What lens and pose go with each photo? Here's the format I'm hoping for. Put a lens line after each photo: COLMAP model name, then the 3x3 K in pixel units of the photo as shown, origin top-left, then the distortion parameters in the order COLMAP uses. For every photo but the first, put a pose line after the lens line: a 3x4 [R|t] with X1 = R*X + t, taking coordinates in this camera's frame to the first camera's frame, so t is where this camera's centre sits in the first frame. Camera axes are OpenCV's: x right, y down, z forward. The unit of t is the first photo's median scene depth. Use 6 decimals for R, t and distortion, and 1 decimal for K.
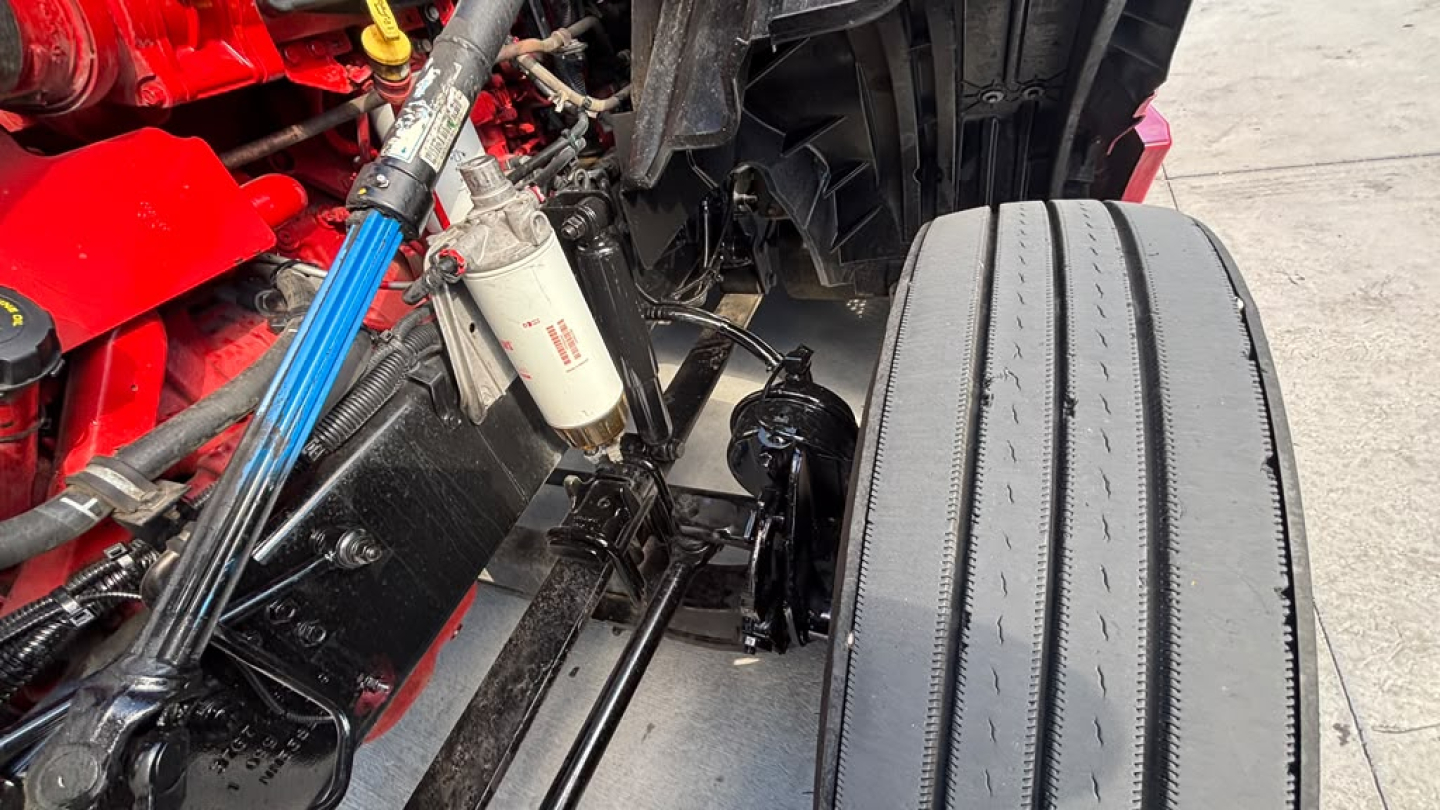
lens RADIAL K [[579.2, 0, 721.3], [0, 579.2, 400.3], [0, 0, 1]] dist [0.003882, 0.000627]
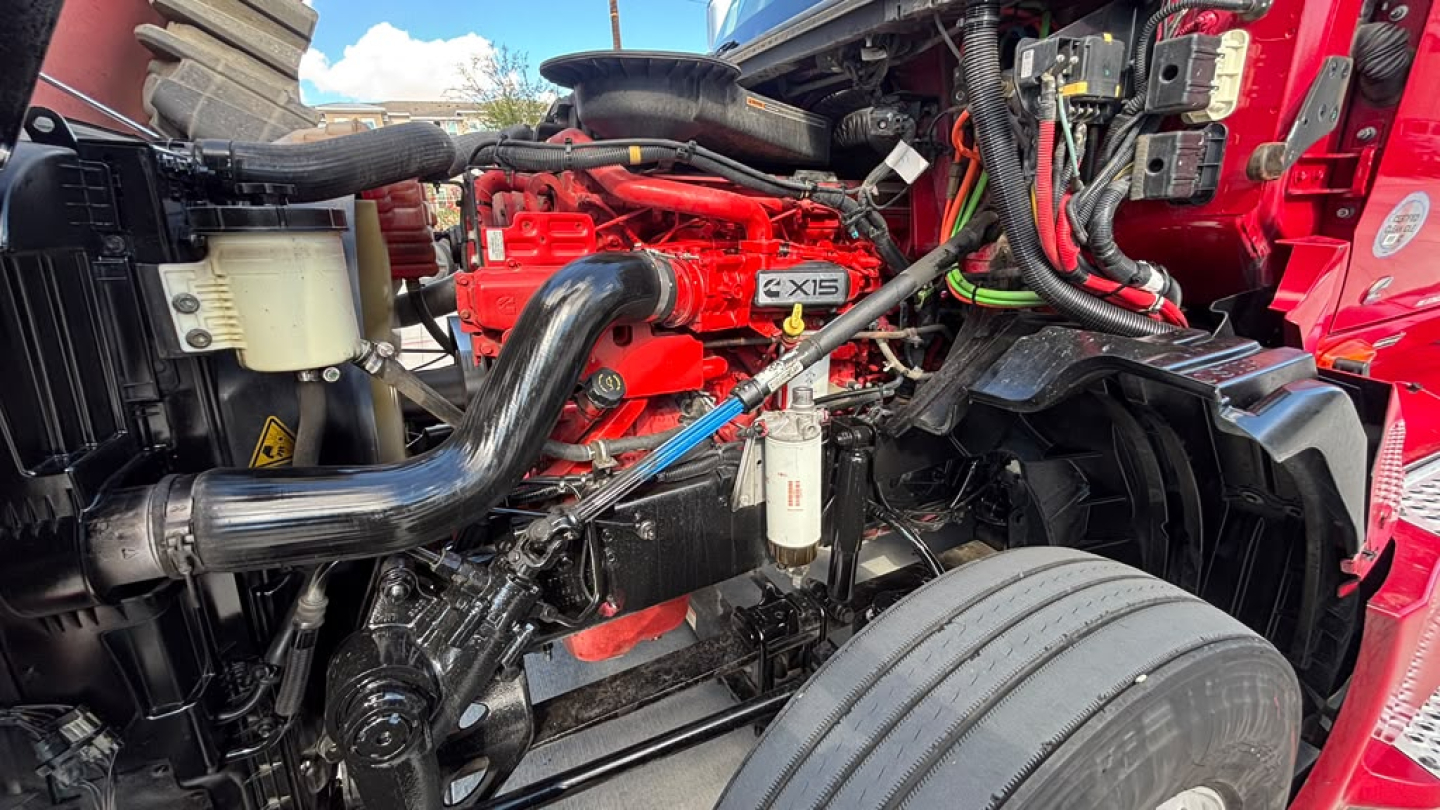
lens RADIAL K [[579.2, 0, 717.5], [0, 579.2, 403.2], [0, 0, 1]] dist [0.003882, 0.000627]
pose [[0.724957, 0.385242, -0.570988, 0.508855], [-0.538127, 0.834222, -0.120391, 0.004702], [0.429951, 0.394542, 0.812083, -0.678959]]
